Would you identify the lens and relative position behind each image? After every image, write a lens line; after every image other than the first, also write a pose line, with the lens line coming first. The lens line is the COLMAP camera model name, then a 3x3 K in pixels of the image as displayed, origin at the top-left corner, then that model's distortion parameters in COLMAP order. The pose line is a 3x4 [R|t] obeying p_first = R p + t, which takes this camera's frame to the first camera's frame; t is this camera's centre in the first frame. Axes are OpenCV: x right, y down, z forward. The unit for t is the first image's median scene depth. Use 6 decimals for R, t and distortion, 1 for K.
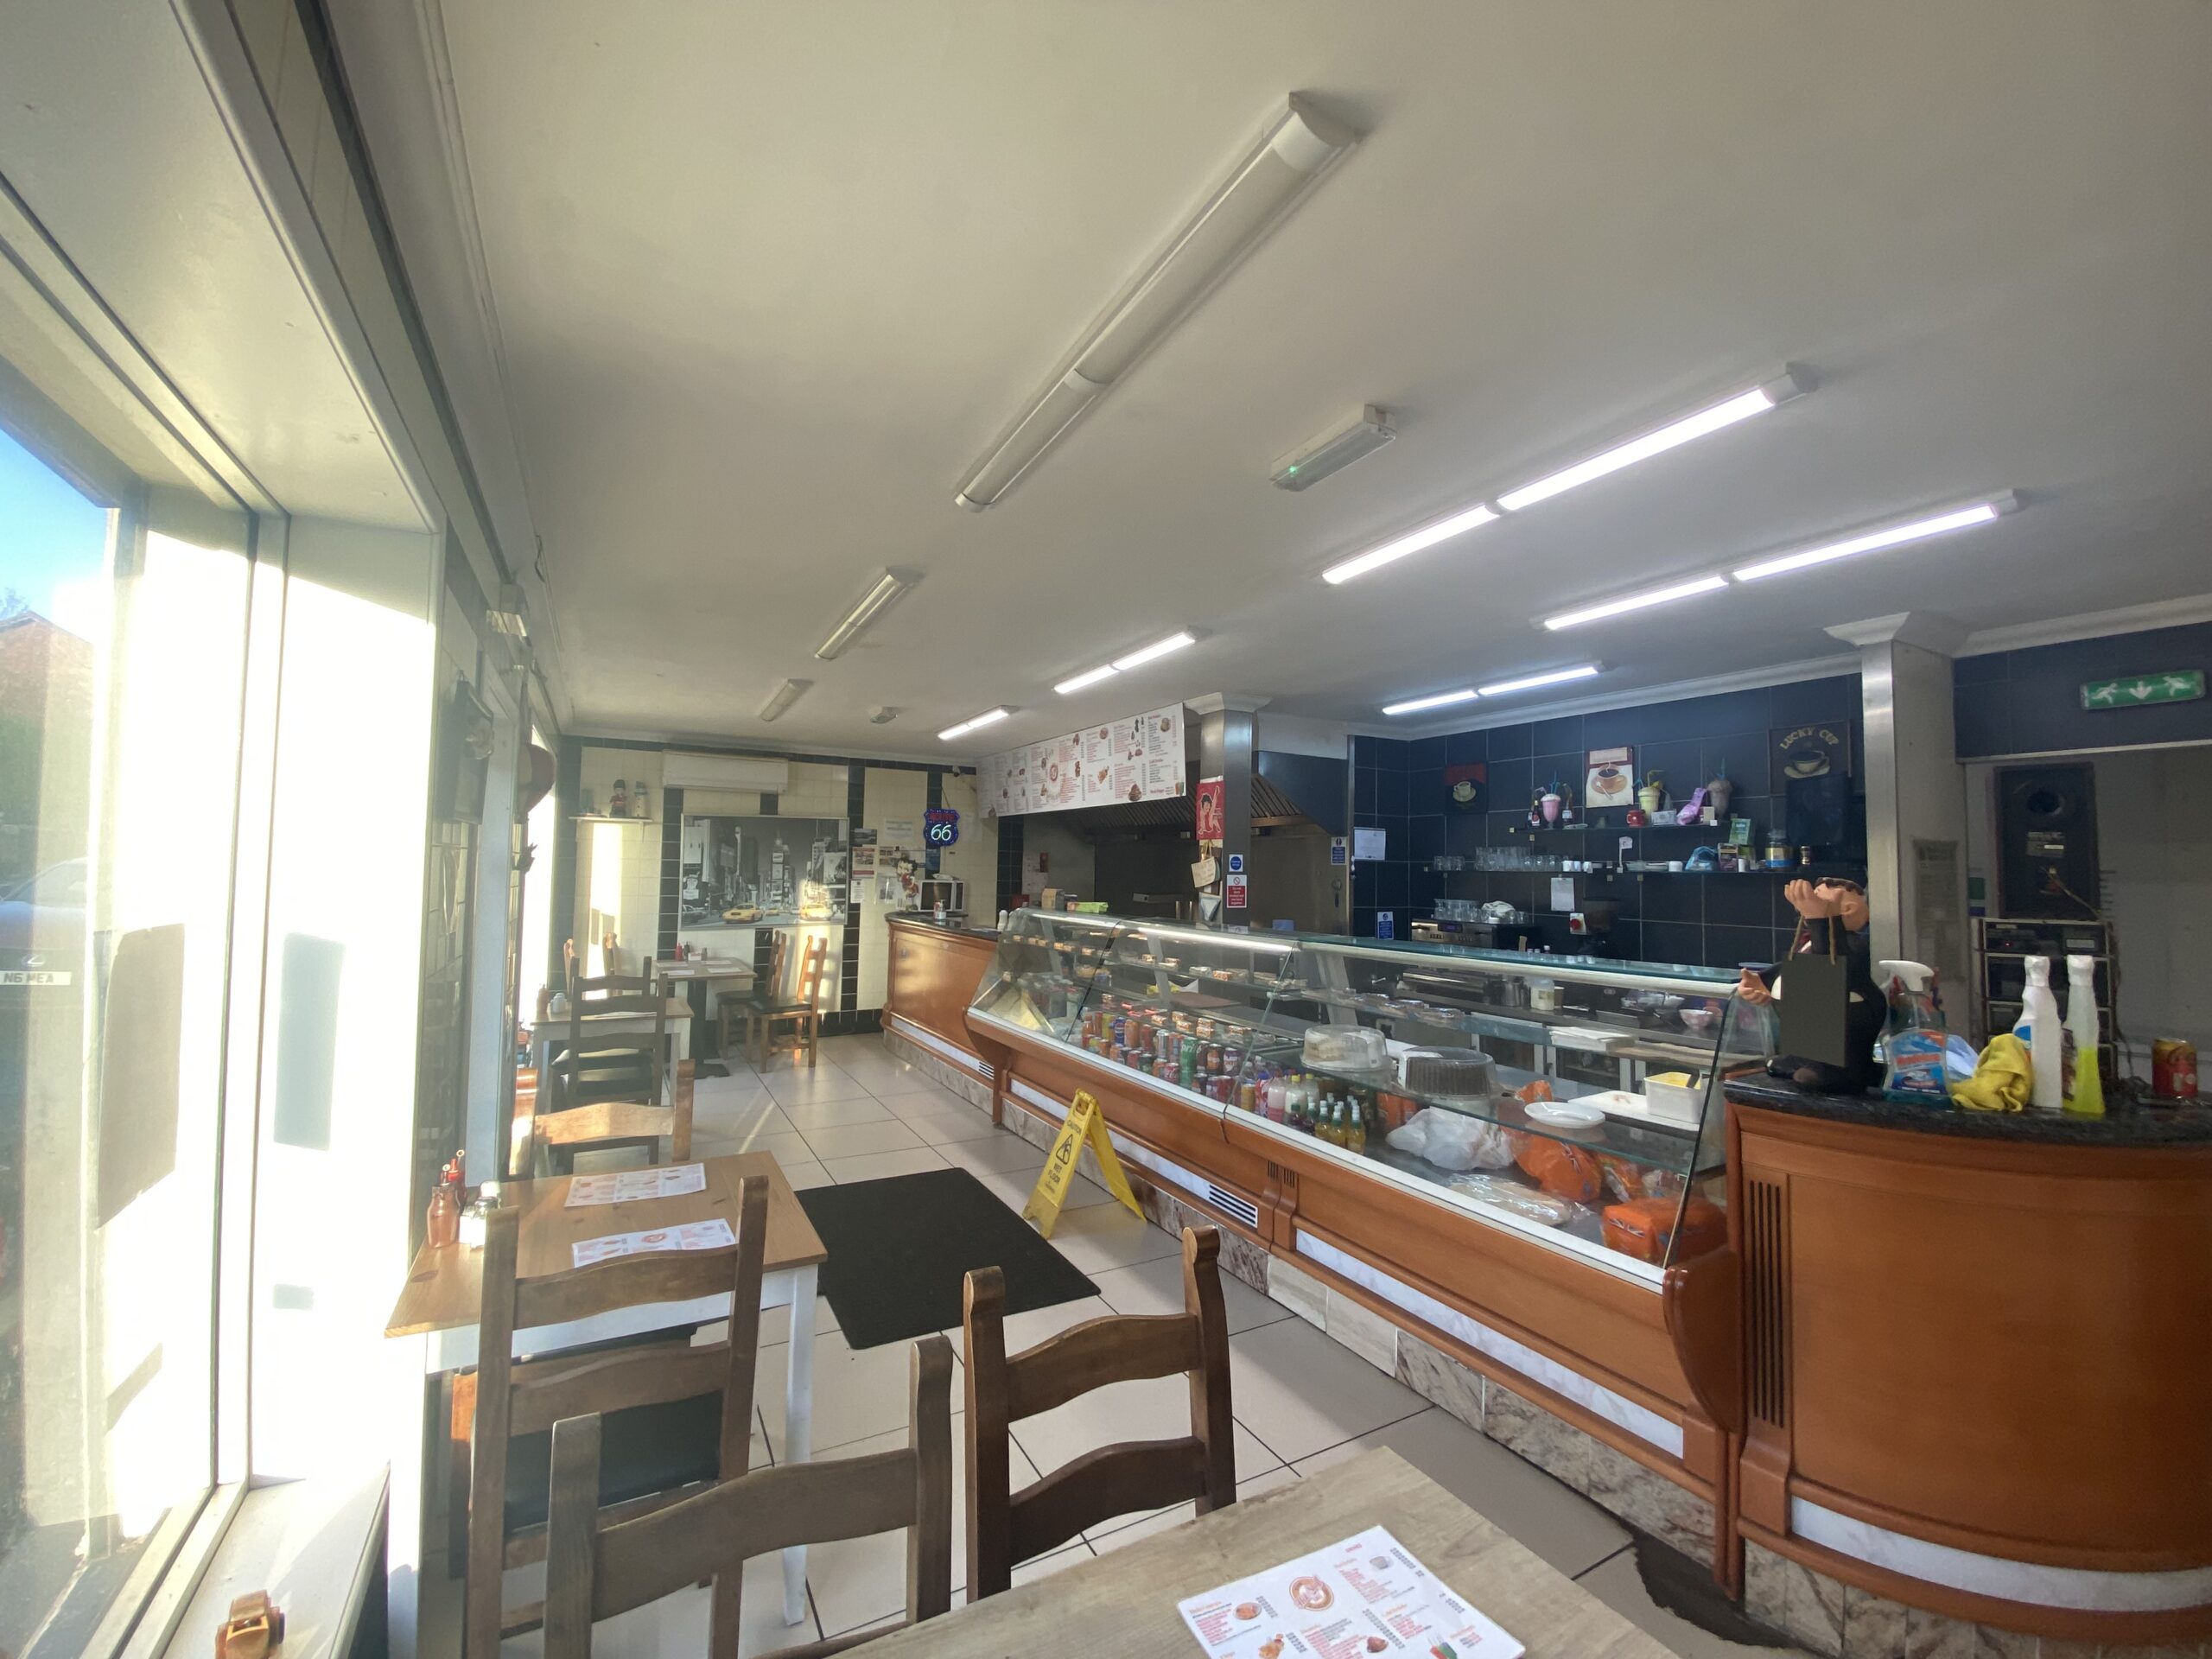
lens RADIAL K [[905.7, 0, 1109.9], [0, 905.7, 831.5], [0, 0, 1]] dist [0.047246, -0.000112]
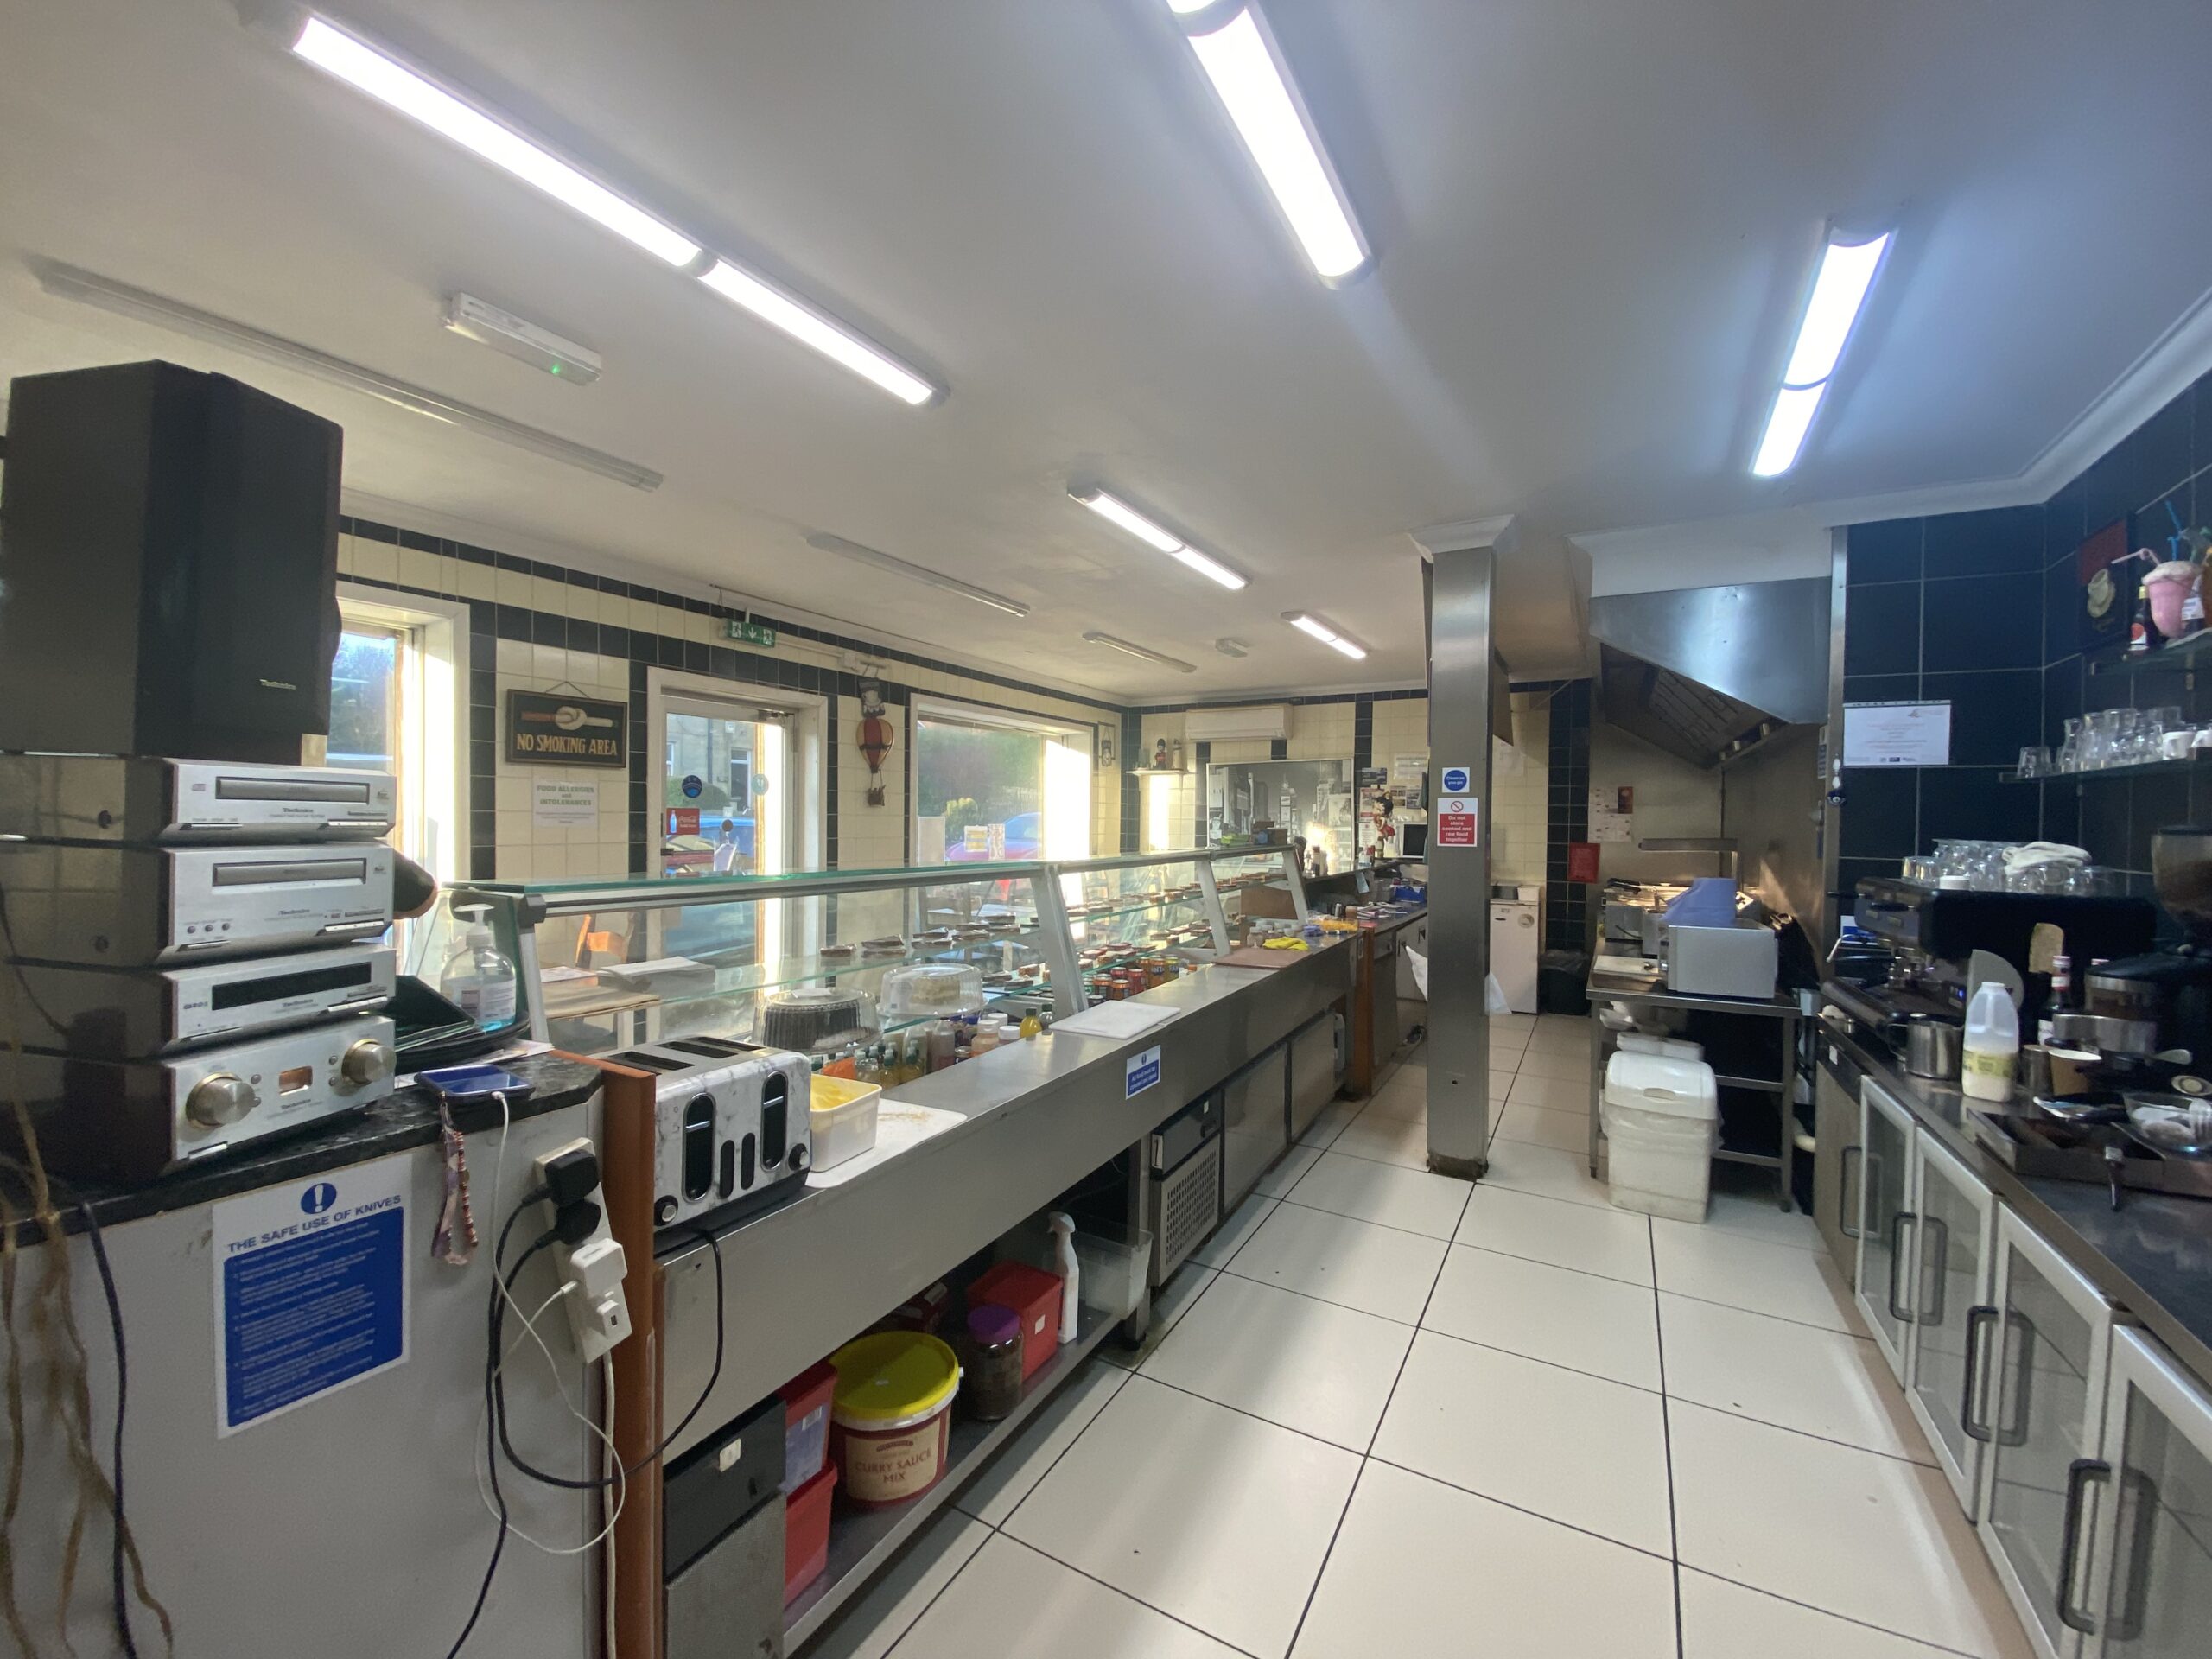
lens RADIAL K [[905.7, 0, 1109.9], [0, 905.7, 831.5], [0, 0, 1]] dist [0.047246, -0.000112]
pose [[0.524055, 0.001010, -0.851684, 0.422860], [0.033343, 0.999208, 0.021702, 0.035741], [0.851031, -0.039770, 0.523607, 0.295173]]
